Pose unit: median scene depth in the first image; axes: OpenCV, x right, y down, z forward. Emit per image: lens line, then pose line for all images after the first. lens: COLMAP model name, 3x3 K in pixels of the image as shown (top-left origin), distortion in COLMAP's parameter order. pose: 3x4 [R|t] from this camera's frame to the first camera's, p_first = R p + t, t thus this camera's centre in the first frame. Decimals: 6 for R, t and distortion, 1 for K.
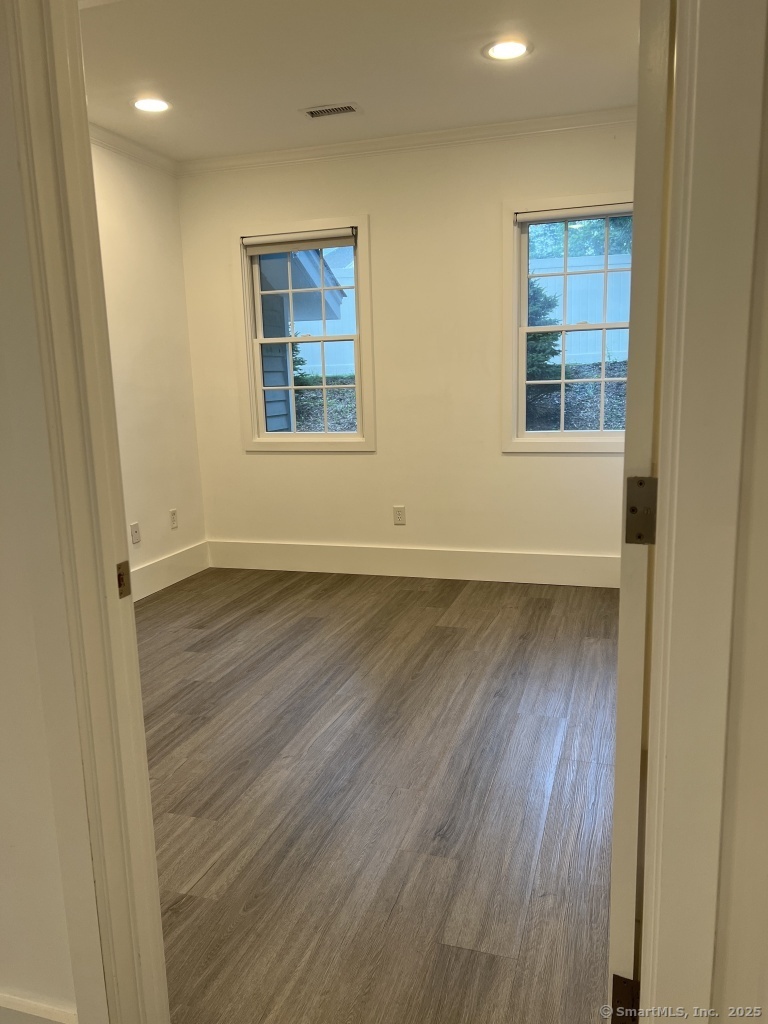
lens RADIAL K [[757.4, 0, 392.2], [0, 757.4, 510.9], [0, 0, 1]] dist [0.069868, -0.077400]
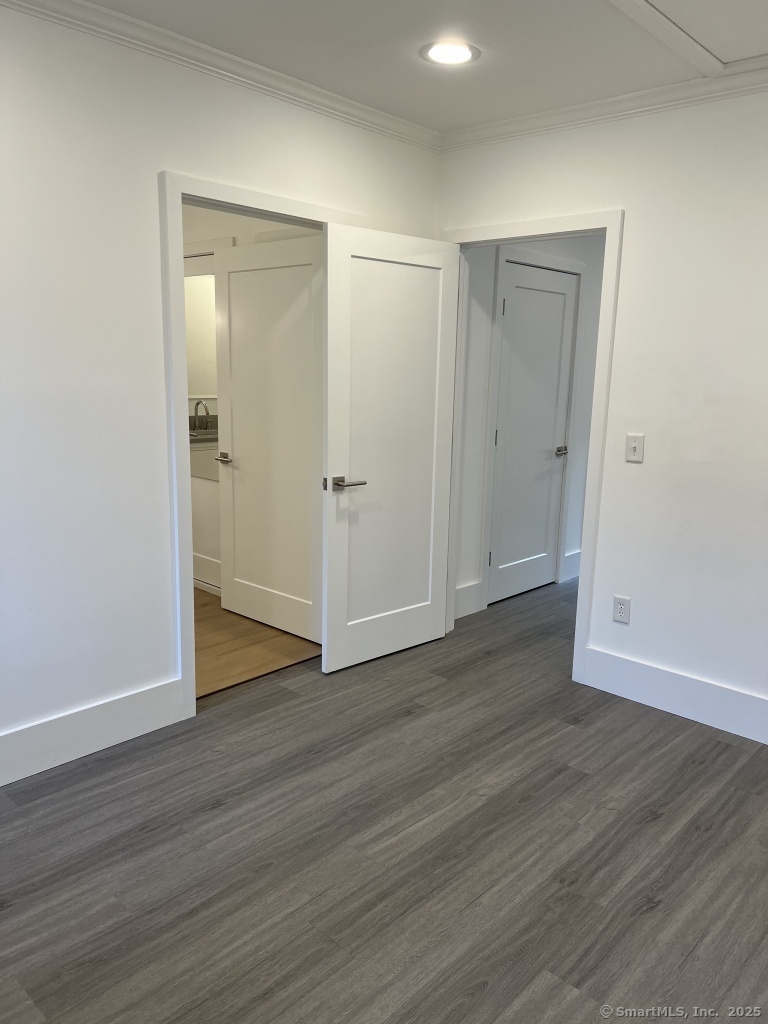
lens RADIAL K [[757.4, 0, 392.2], [0, 757.4, 510.9], [0, 0, 1]] dist [0.069868, -0.077400]
pose [[-0.899658, -0.078518, 0.429476, -0.461788], [0.075186, 0.941136, 0.329560, -0.409841], [-0.430072, 0.328781, -0.840798, 1.870262]]
